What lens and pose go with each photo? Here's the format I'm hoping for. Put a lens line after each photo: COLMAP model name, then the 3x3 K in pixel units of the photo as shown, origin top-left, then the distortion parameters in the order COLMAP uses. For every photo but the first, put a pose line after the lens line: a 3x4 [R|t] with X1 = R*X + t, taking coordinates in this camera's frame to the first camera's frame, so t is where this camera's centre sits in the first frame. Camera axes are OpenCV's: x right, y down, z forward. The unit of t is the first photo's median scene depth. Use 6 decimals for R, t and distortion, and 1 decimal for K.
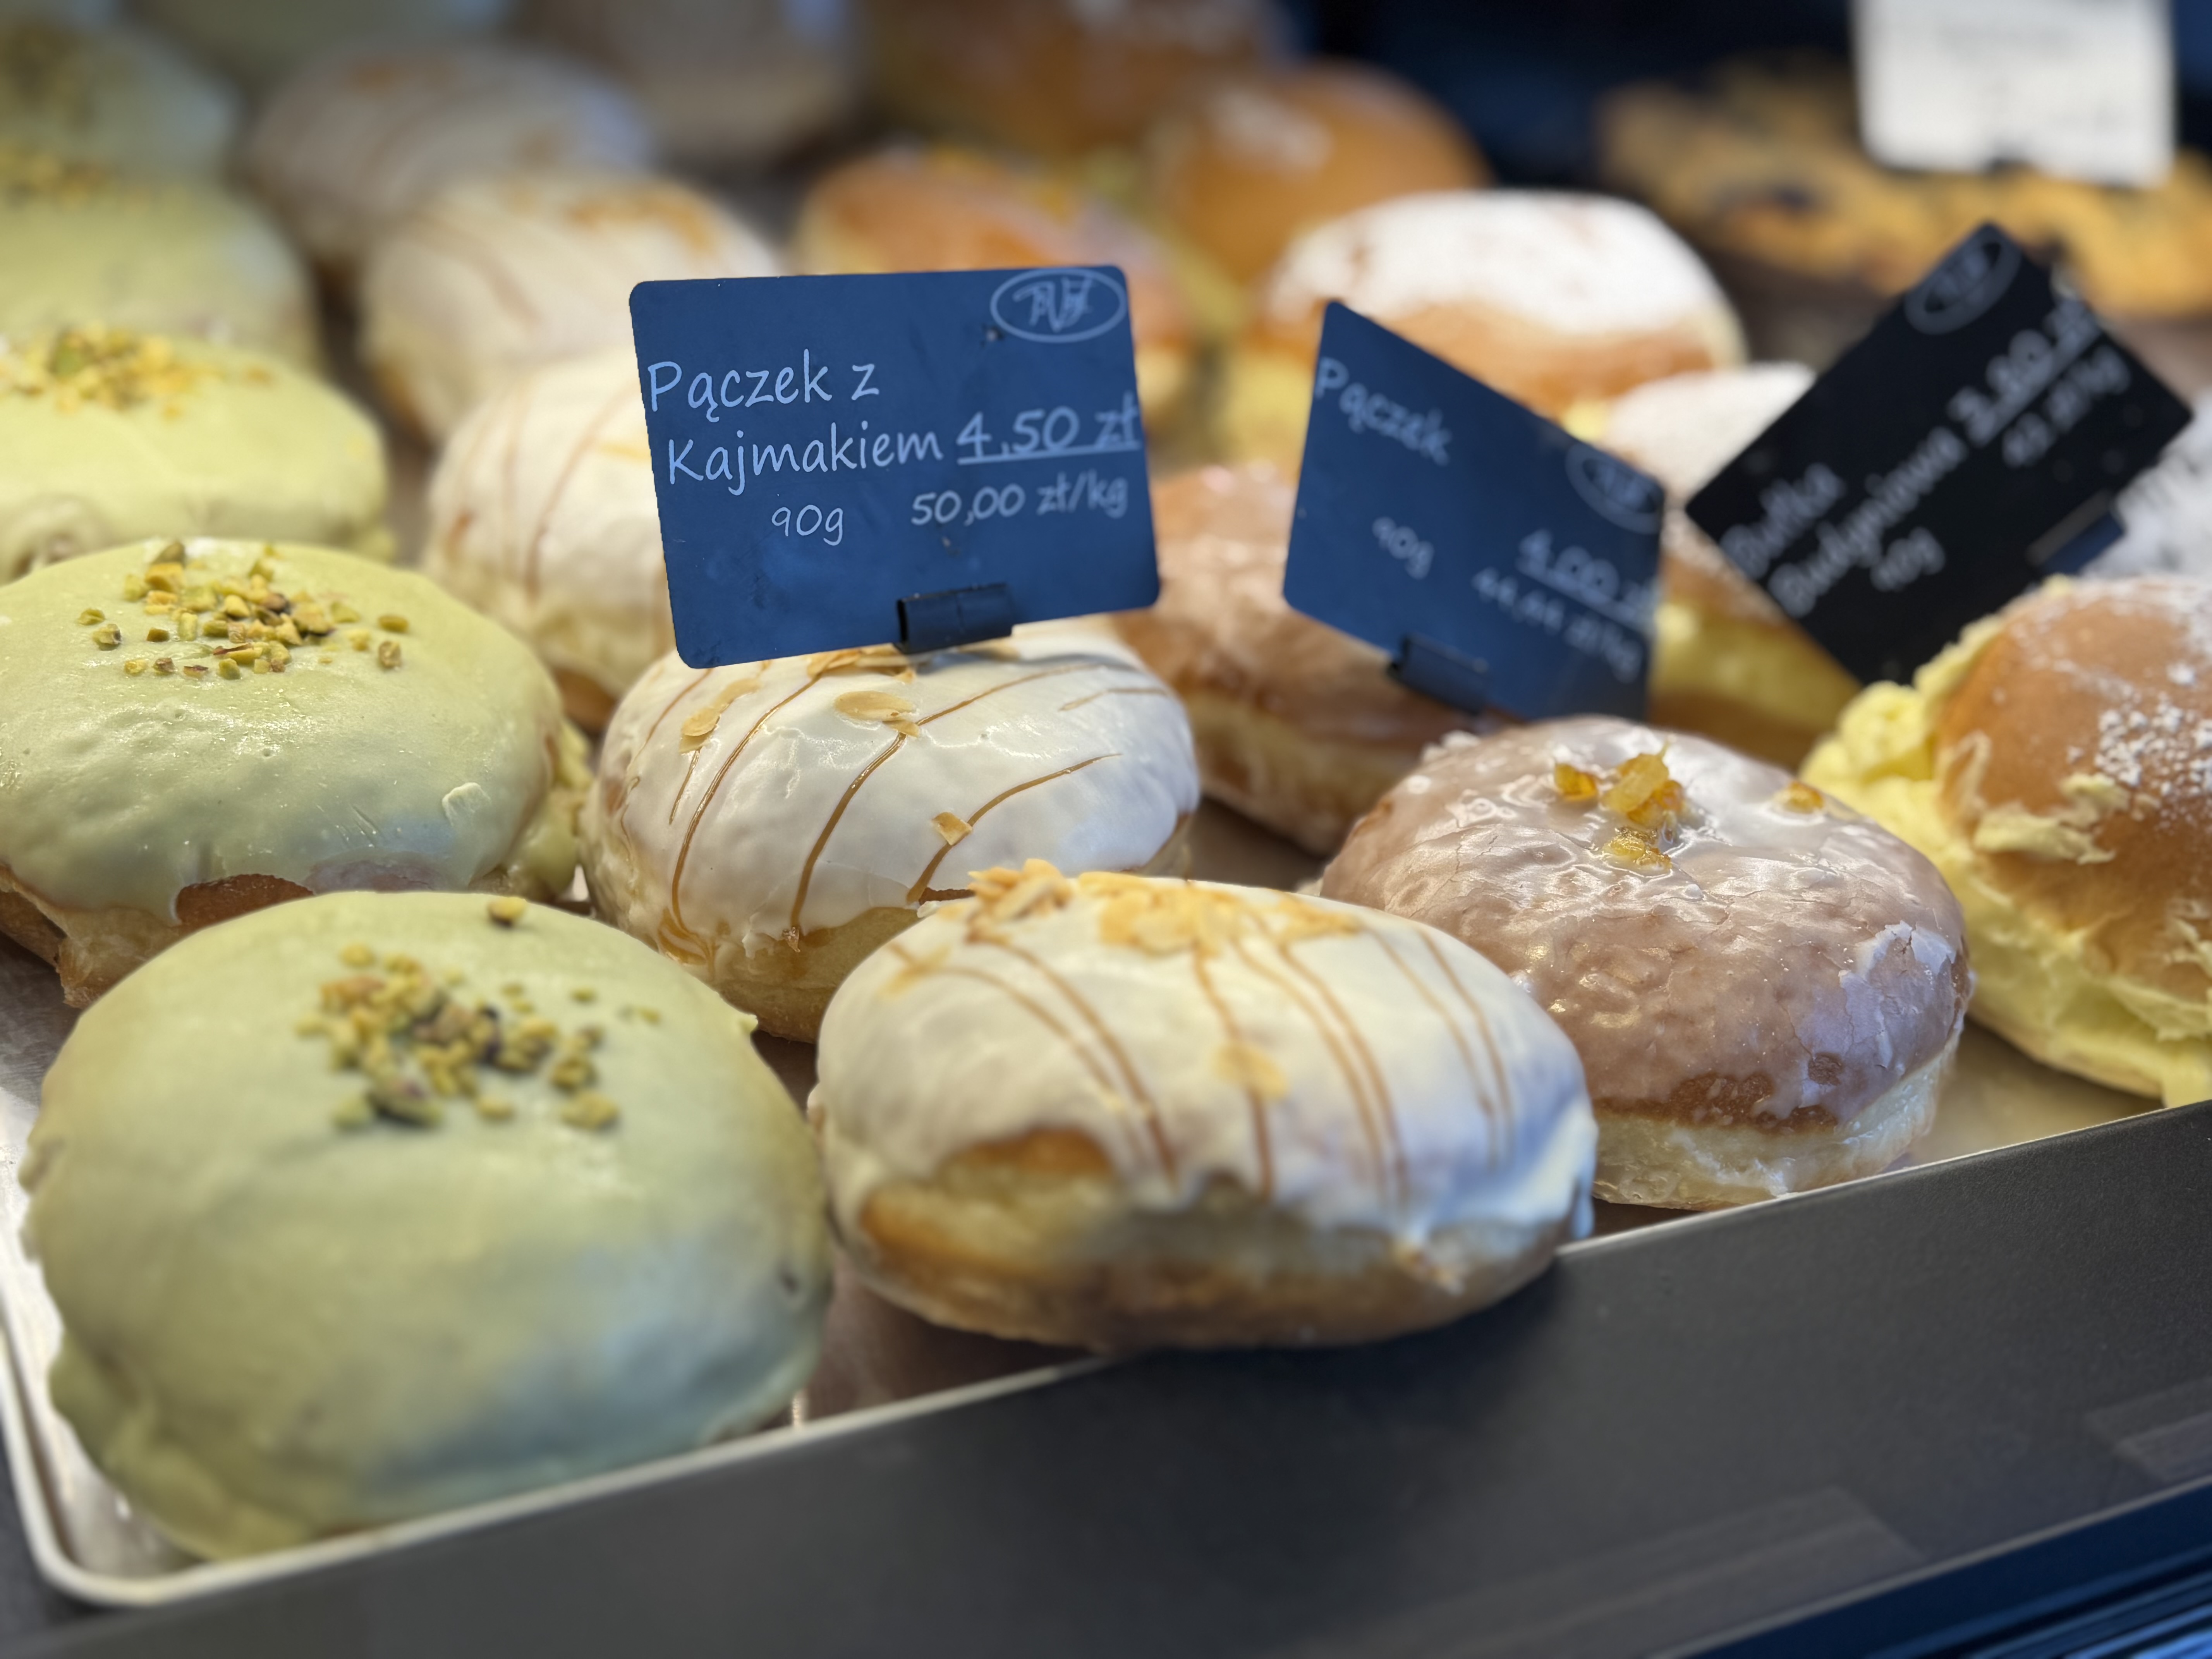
lens RADIAL K [[2886.9, 0, 1103.2], [0, 2886.9, 828.9], [0, 0, 1]] dist [0.182662, 0.000000]
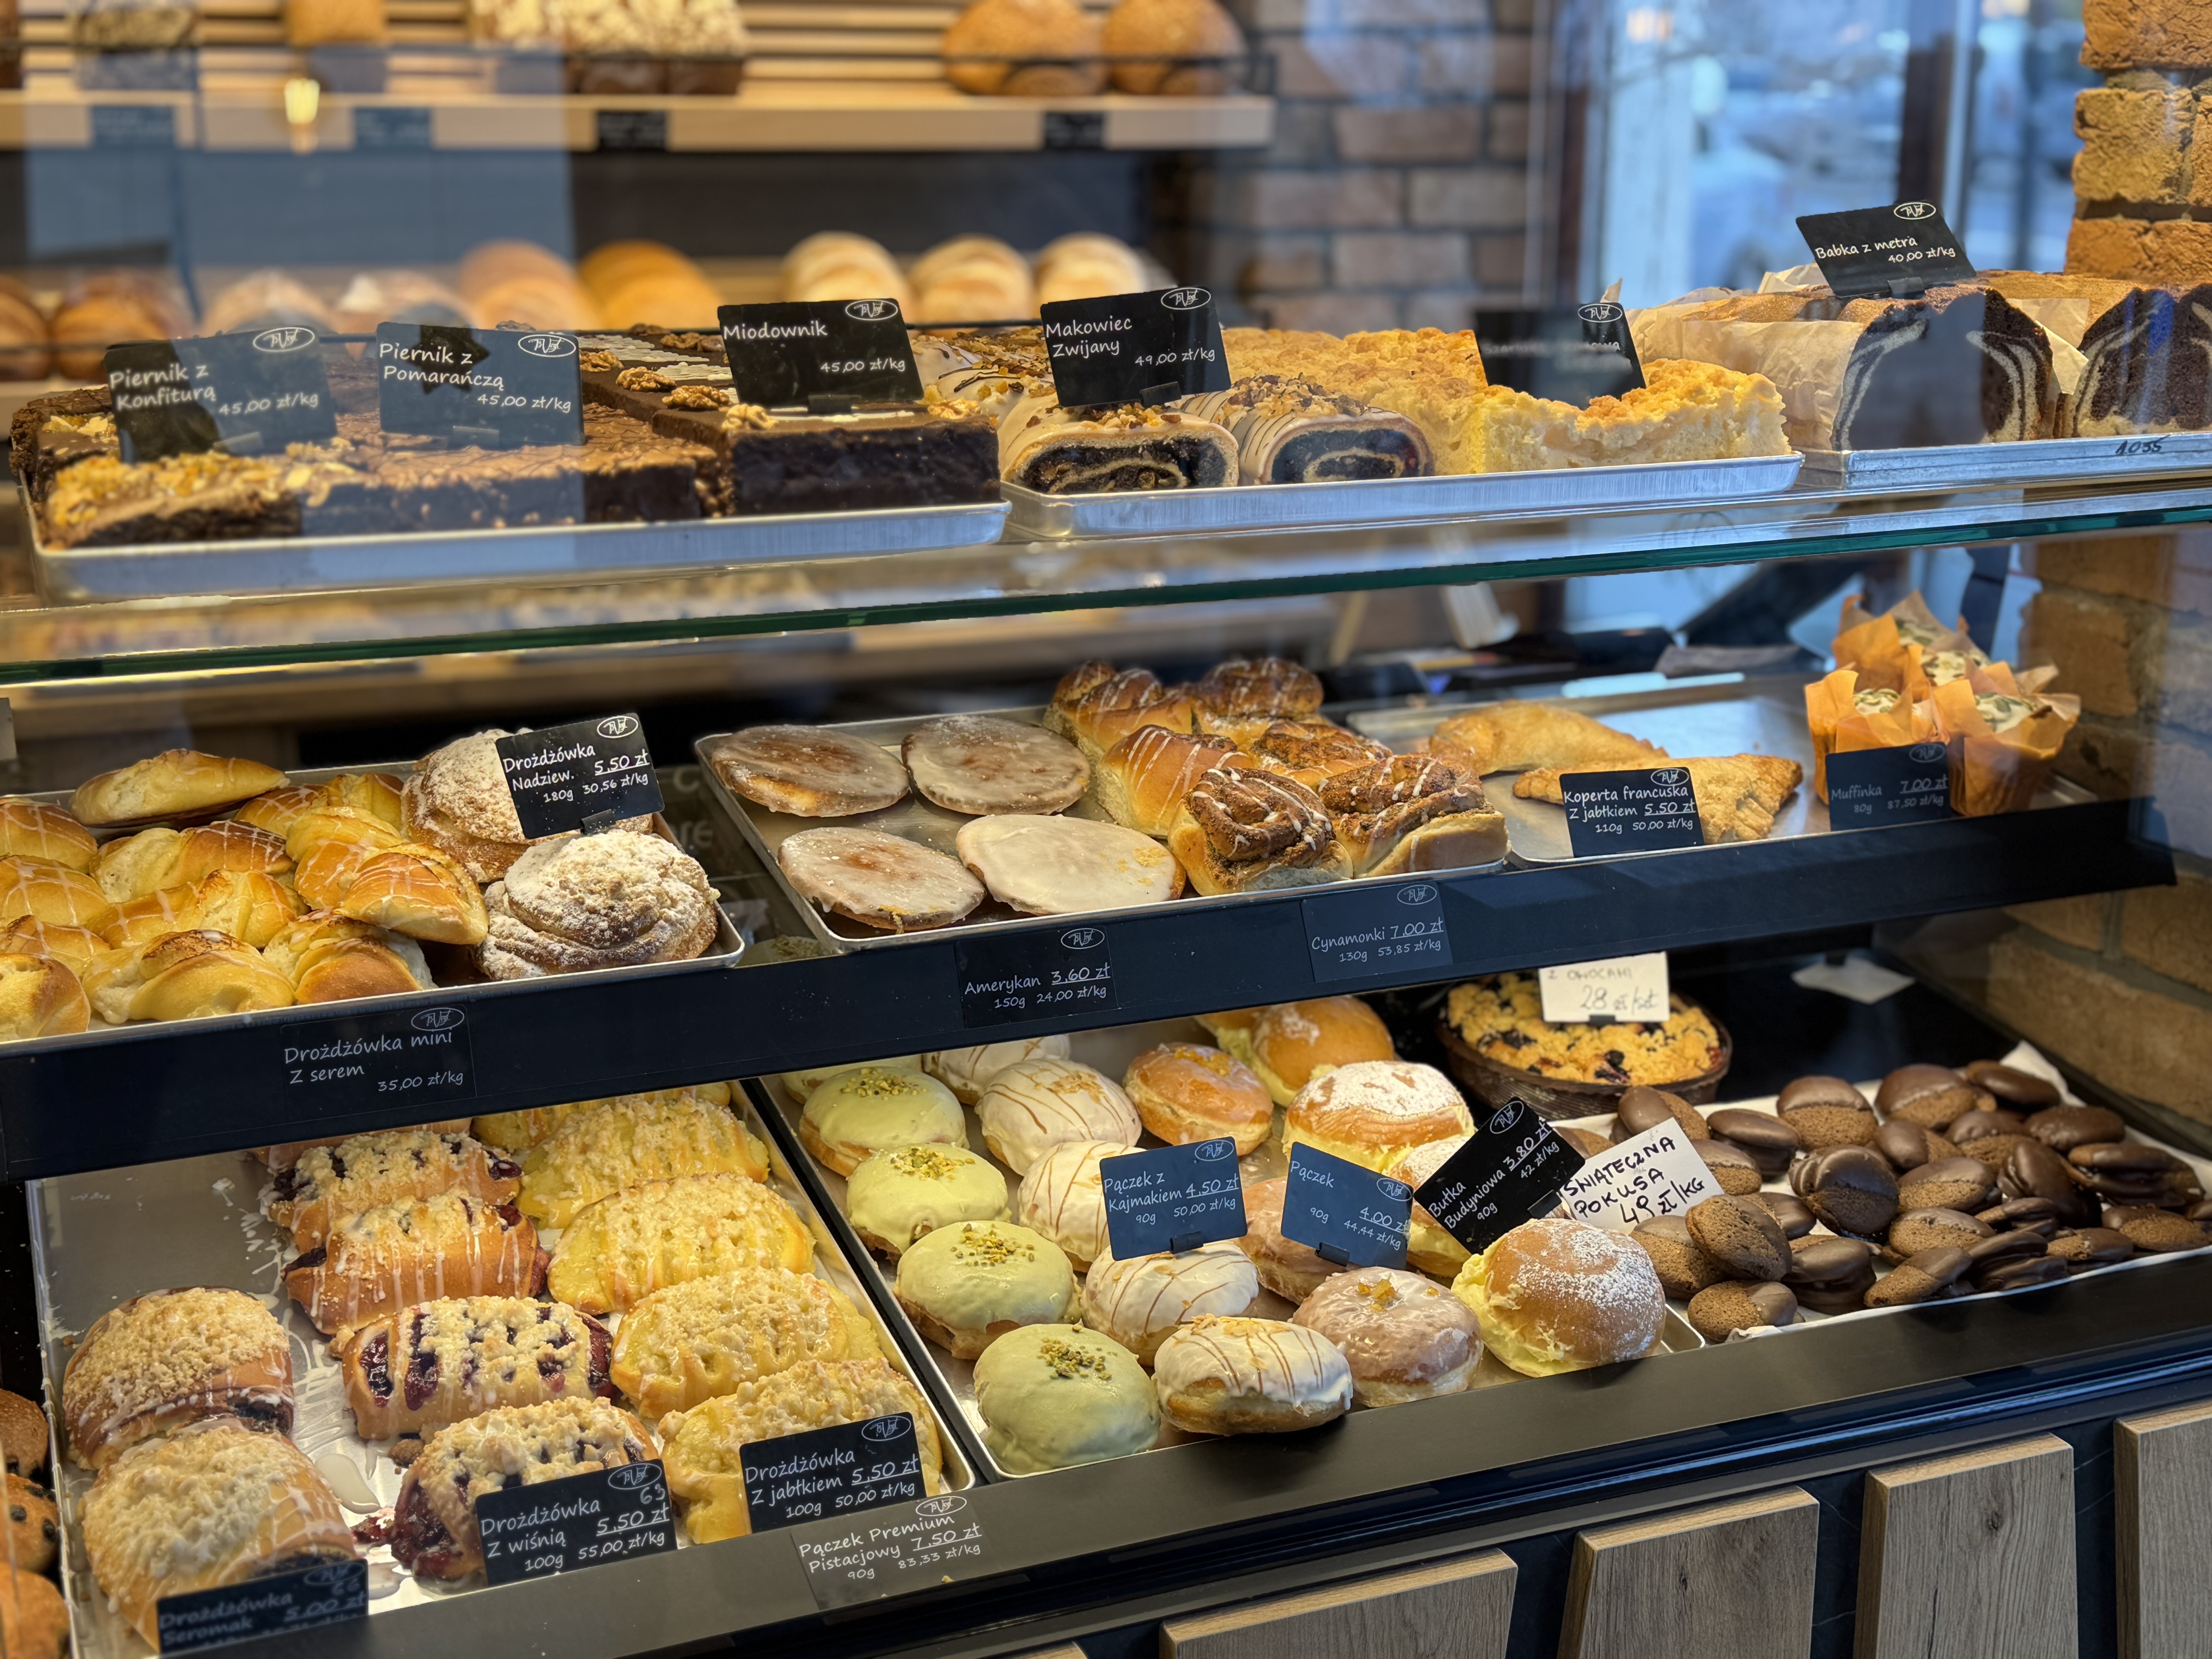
lens RADIAL K [[2886.9, 0, 1107.3], [0, 2886.9, 831.8], [0, 0, 1]] dist [0.182662, 0.000000]
pose [[0.996822, -0.027408, -0.074802, 0.130785], [0.016324, 0.989303, -0.144960, -0.057886], [0.077975, 0.143279, 0.986606, -2.572623]]
